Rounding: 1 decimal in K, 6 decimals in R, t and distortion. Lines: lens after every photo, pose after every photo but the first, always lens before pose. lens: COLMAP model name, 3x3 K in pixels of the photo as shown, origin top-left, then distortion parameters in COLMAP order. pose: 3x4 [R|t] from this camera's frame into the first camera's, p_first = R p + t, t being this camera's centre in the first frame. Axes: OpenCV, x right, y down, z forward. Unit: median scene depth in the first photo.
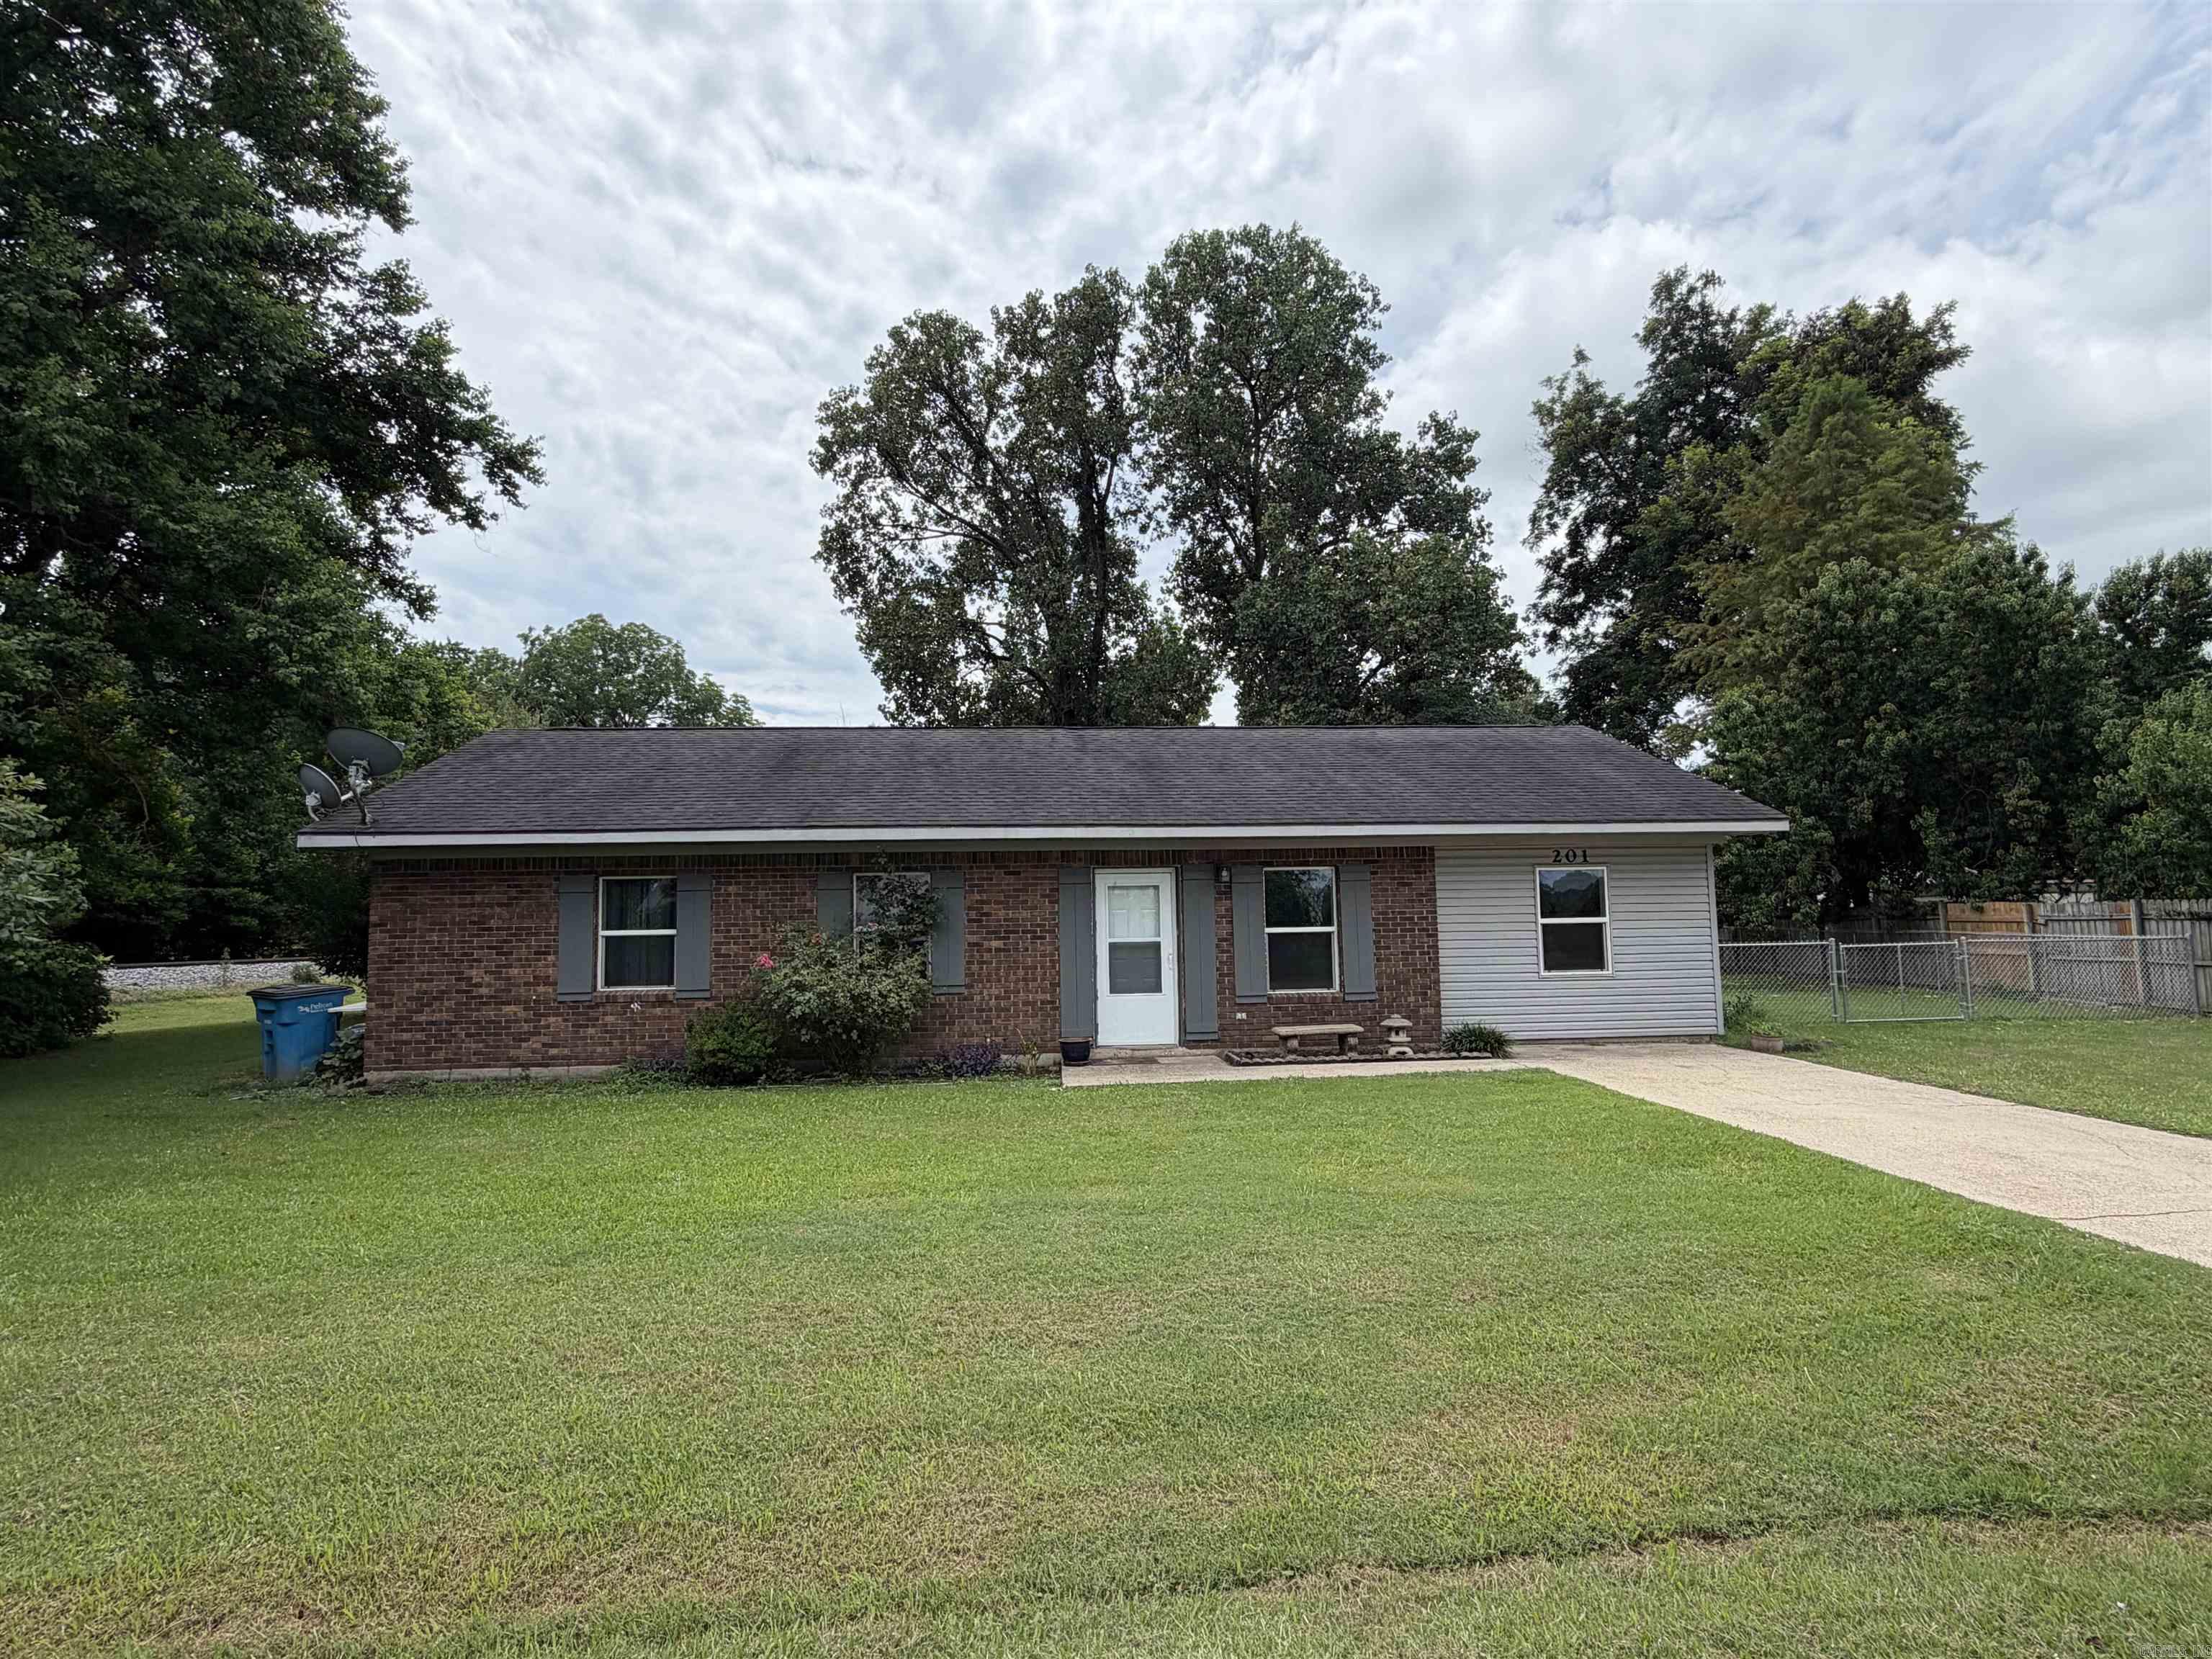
lens RADIAL K [[1140.4, 0, 1106.0], [0, 1140.4, 829.5], [0, 0, 1]] dist [0.002855, -0.001243]
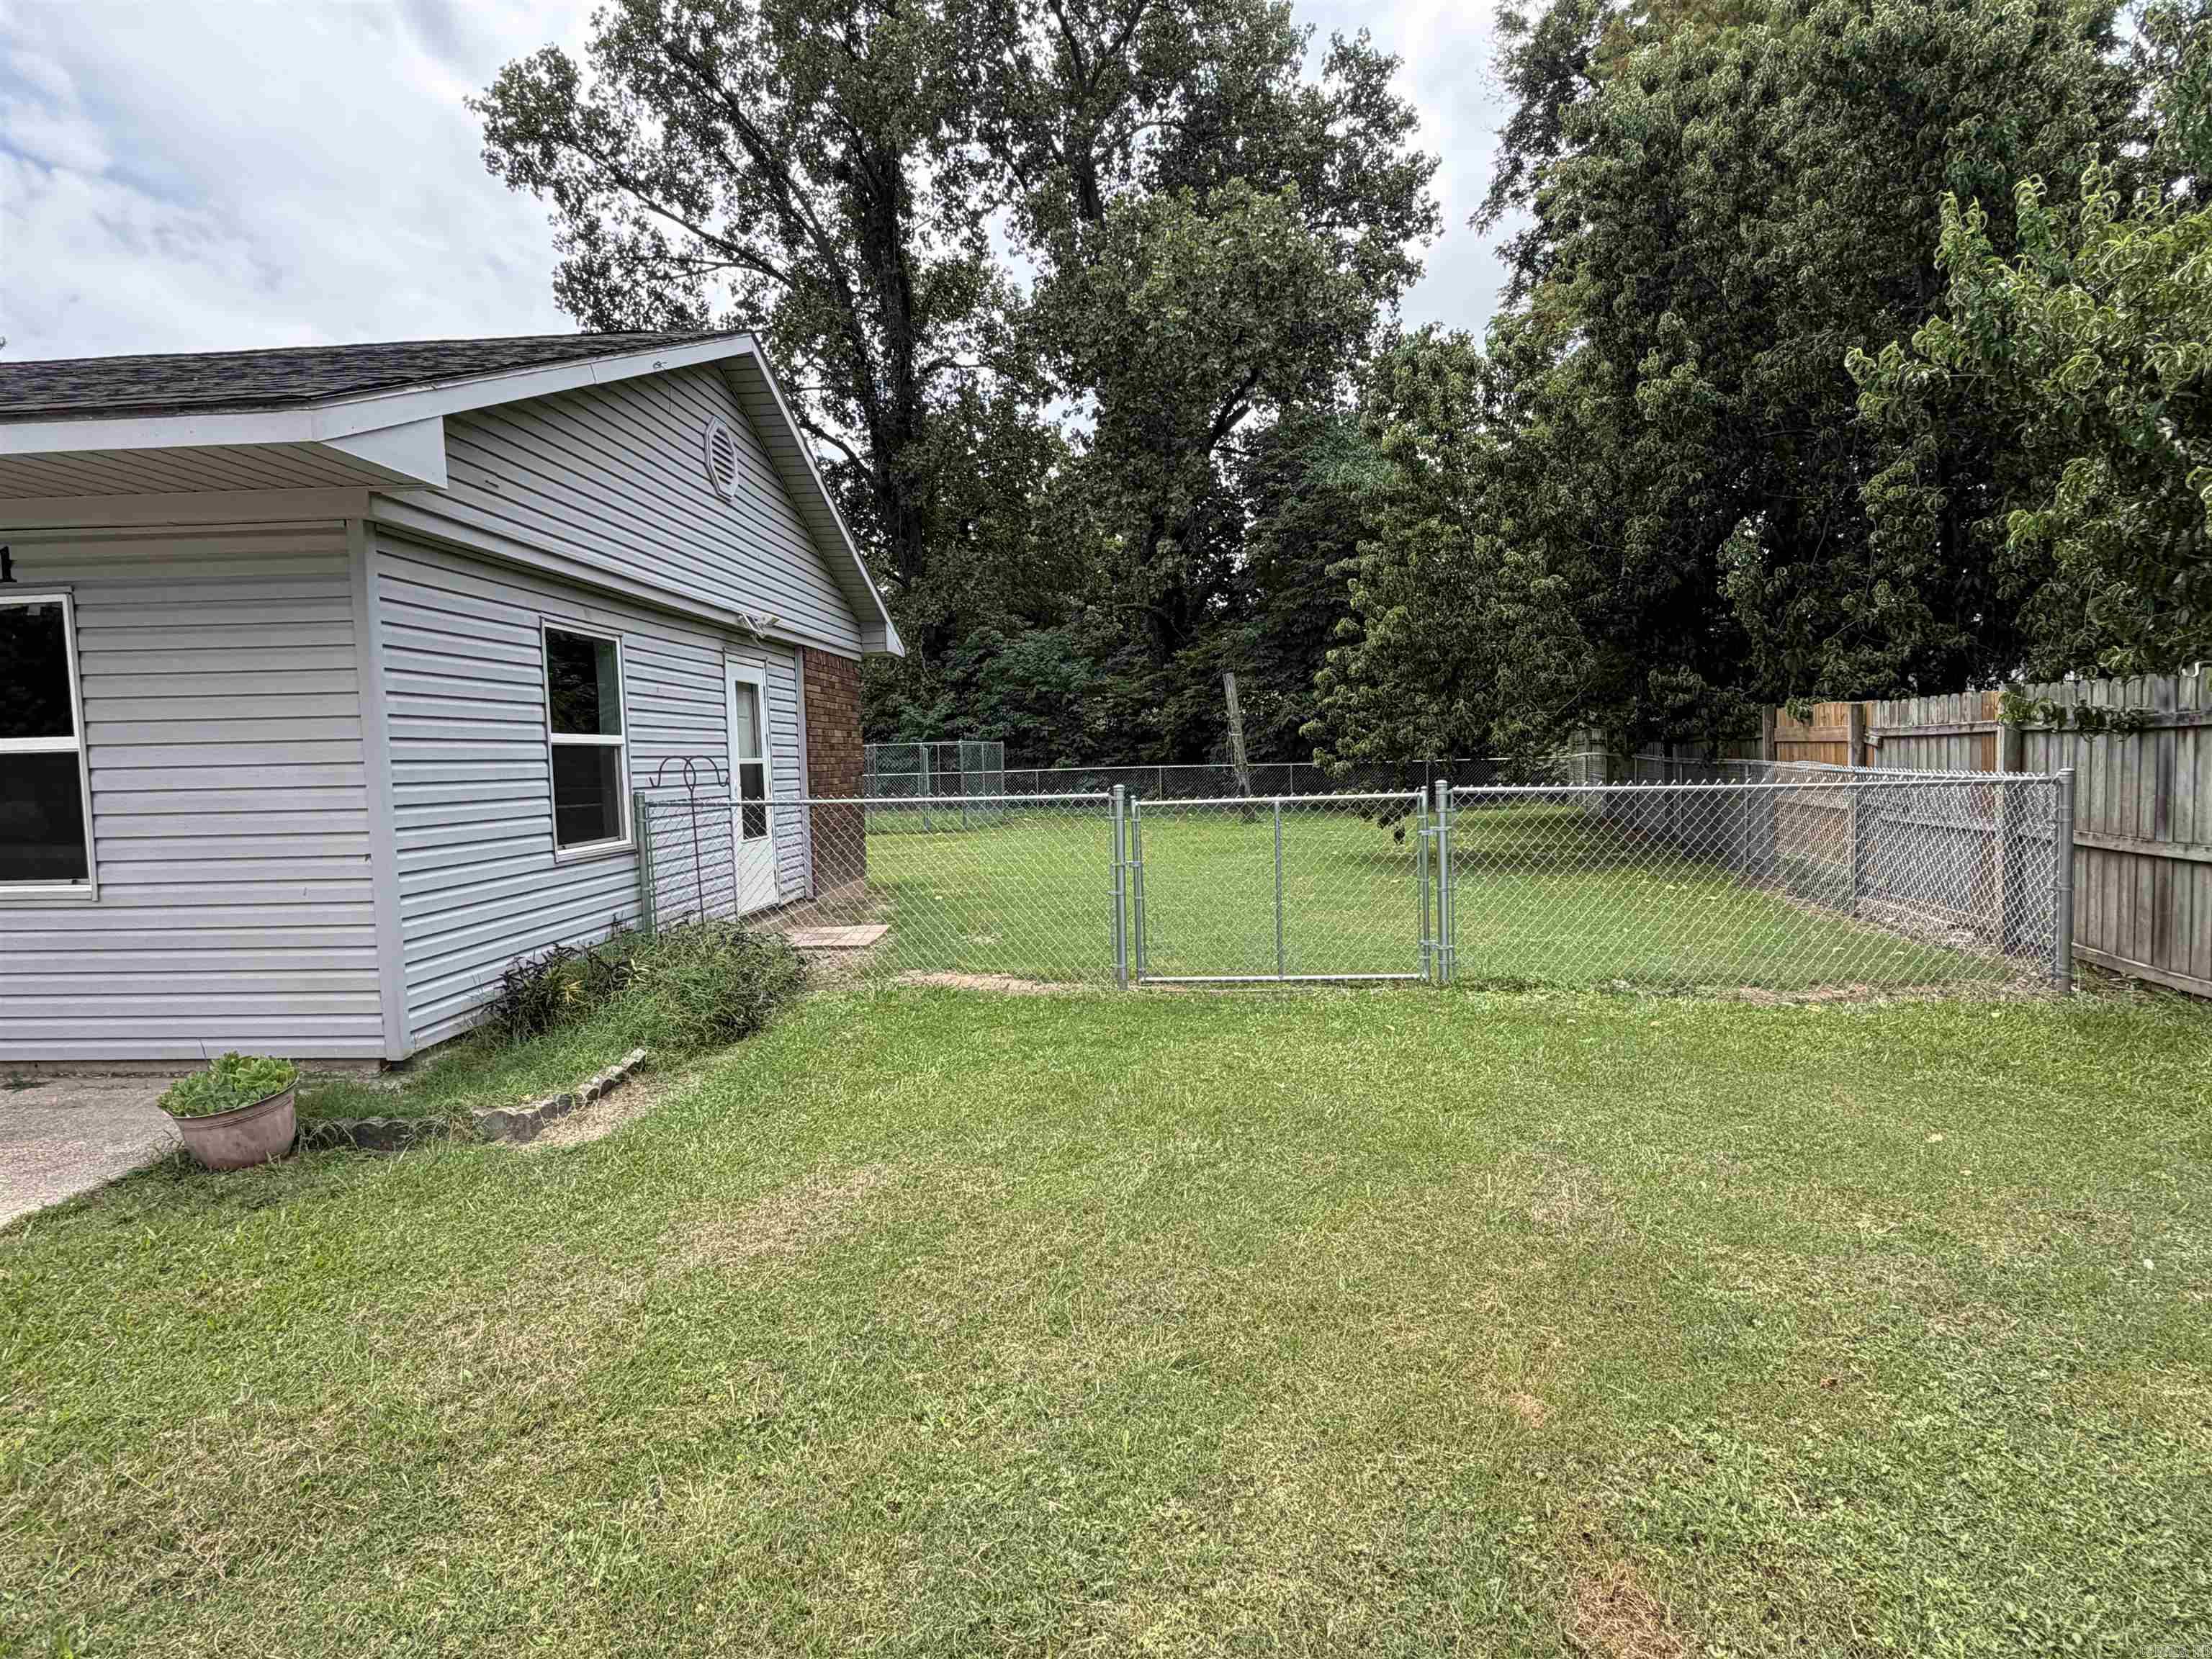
lens RADIAL K [[1140.4, 0, 1106.0], [0, 1140.4, 829.5], [0, 0, 1]] dist [0.002855, -0.001243]
pose [[0.988865, 0.002793, -0.148790, 0.442933], [0.018874, 0.989396, 0.144009, 0.032881], [0.147615, -0.145213, 0.978327, 0.373959]]
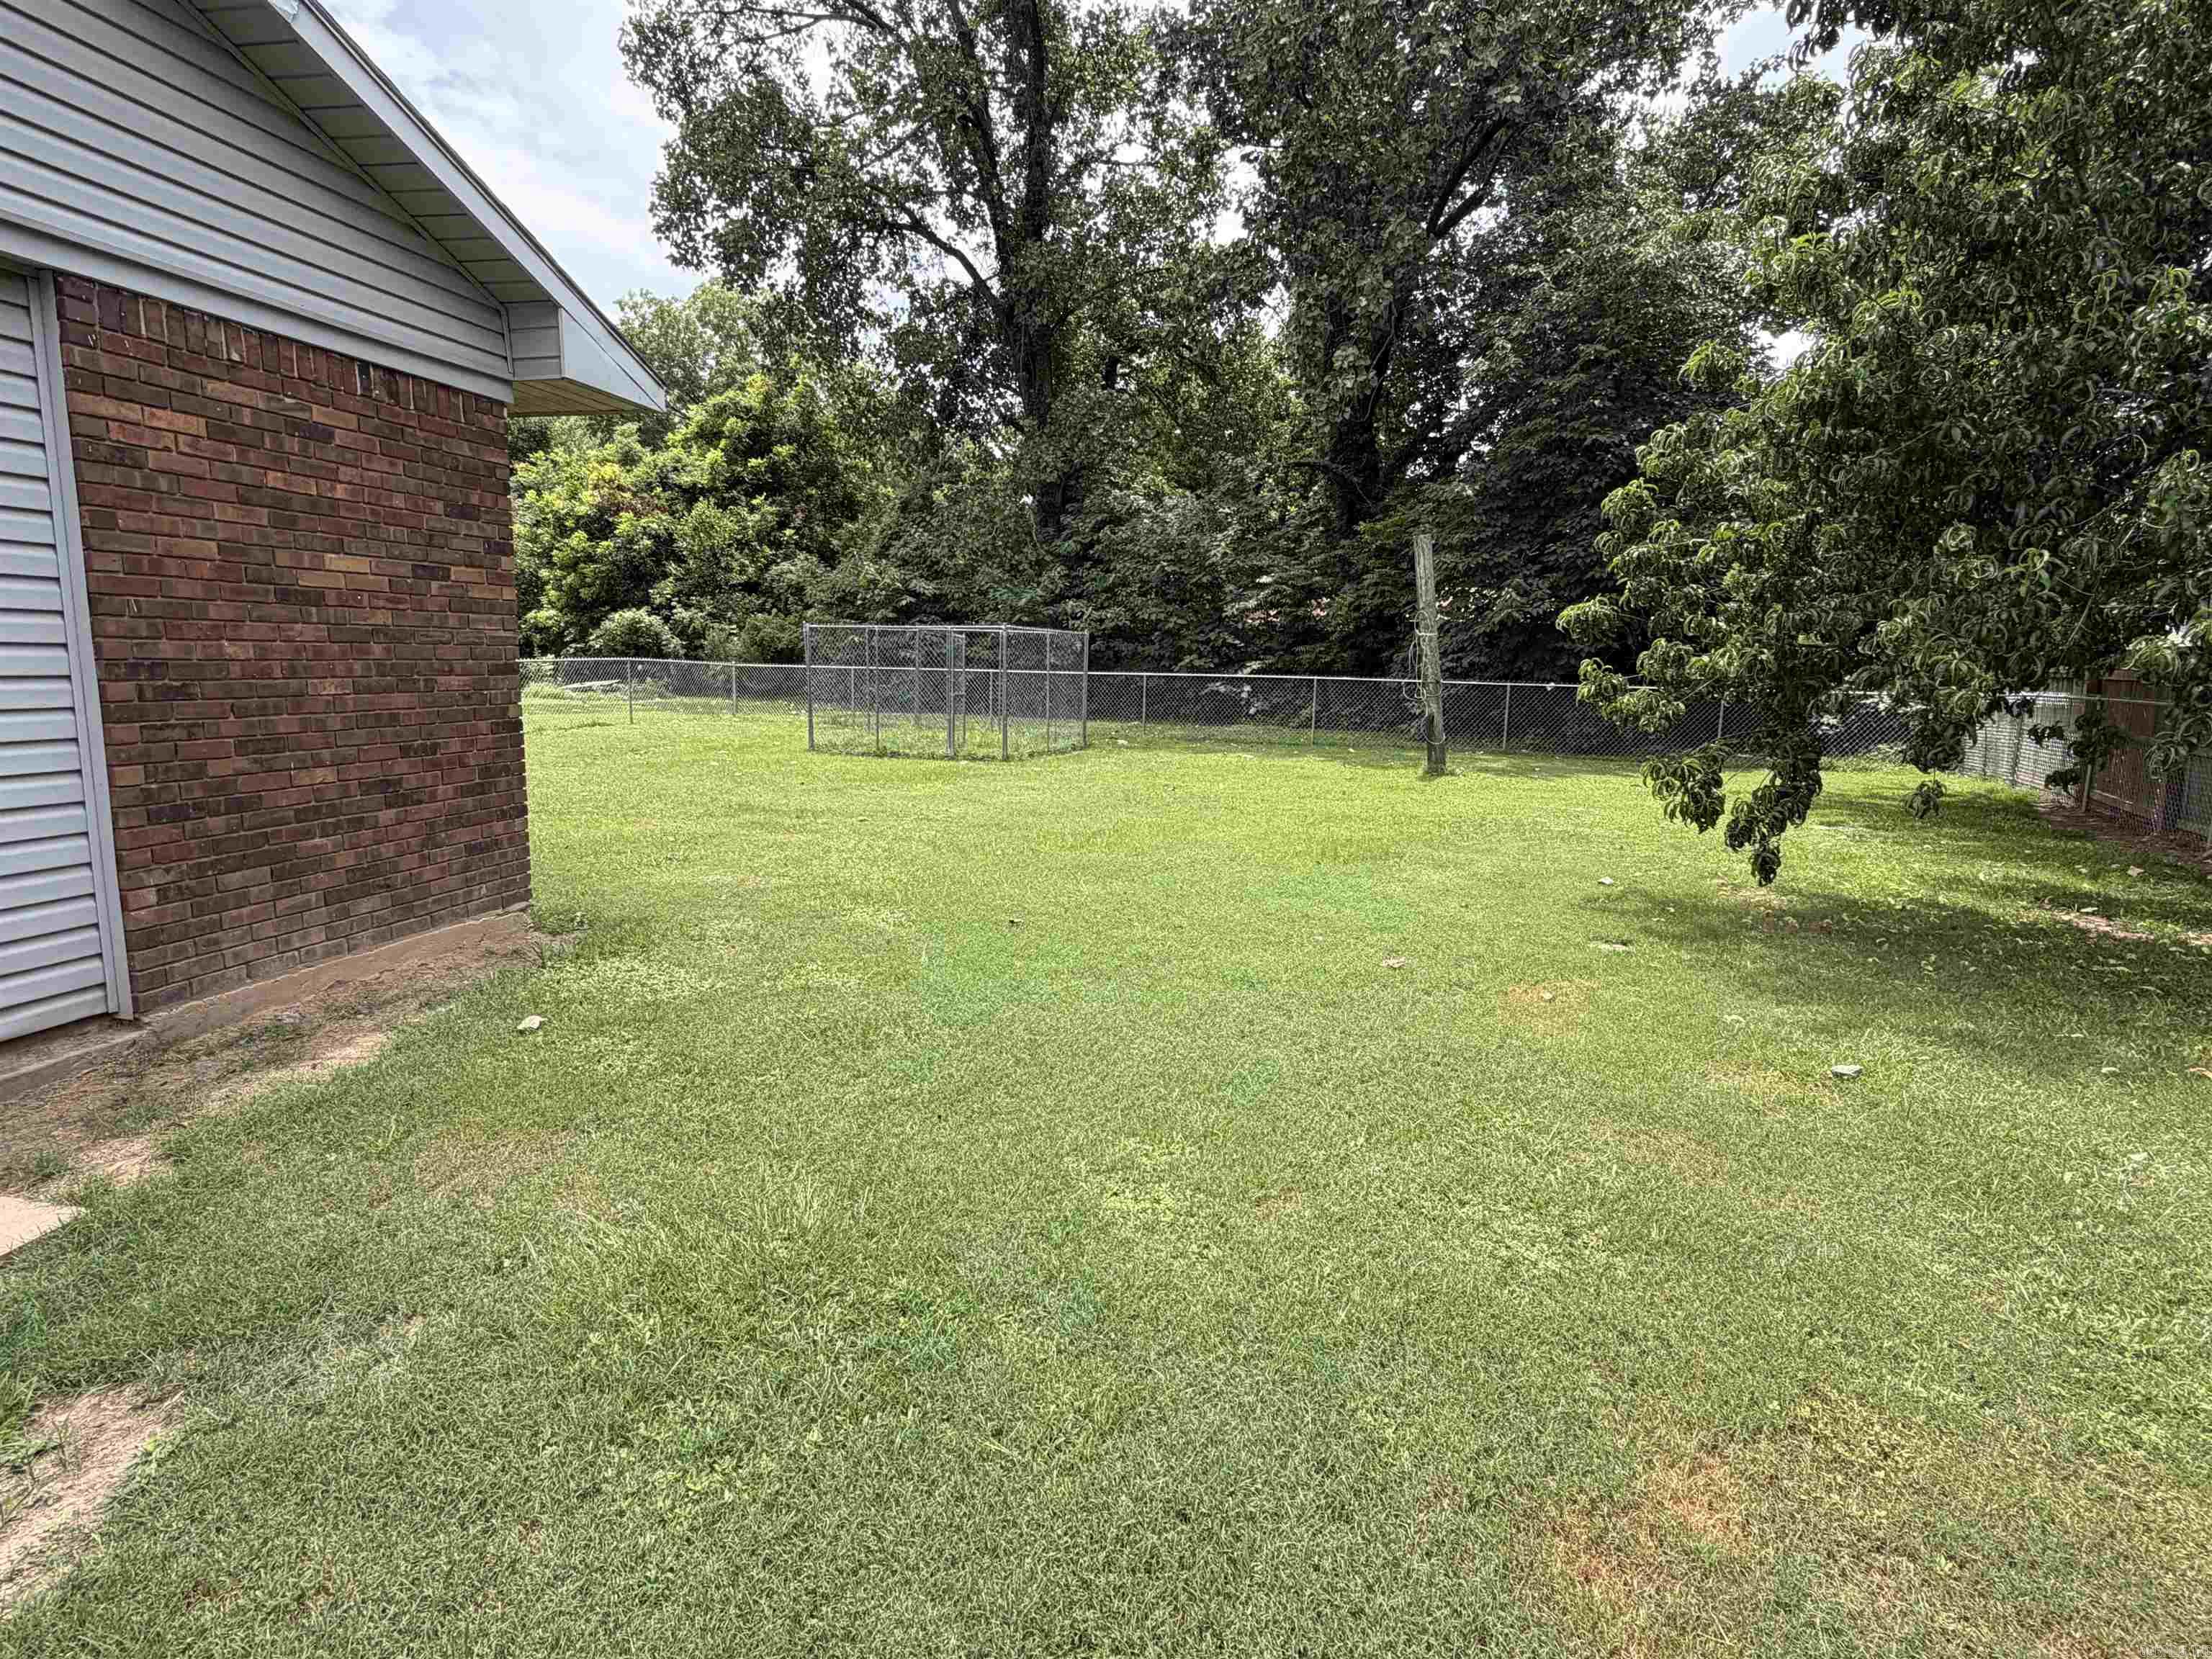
lens RADIAL K [[1140.4, 0, 1106.0], [0, 1140.4, 829.5], [0, 0, 1]] dist [0.002855, -0.001243]
pose [[0.950088, 0.086013, -0.299890, 0.438246], [-0.015602, 0.973141, 0.229681, 0.054543], [0.311591, -0.213539, 0.925912, 0.651736]]
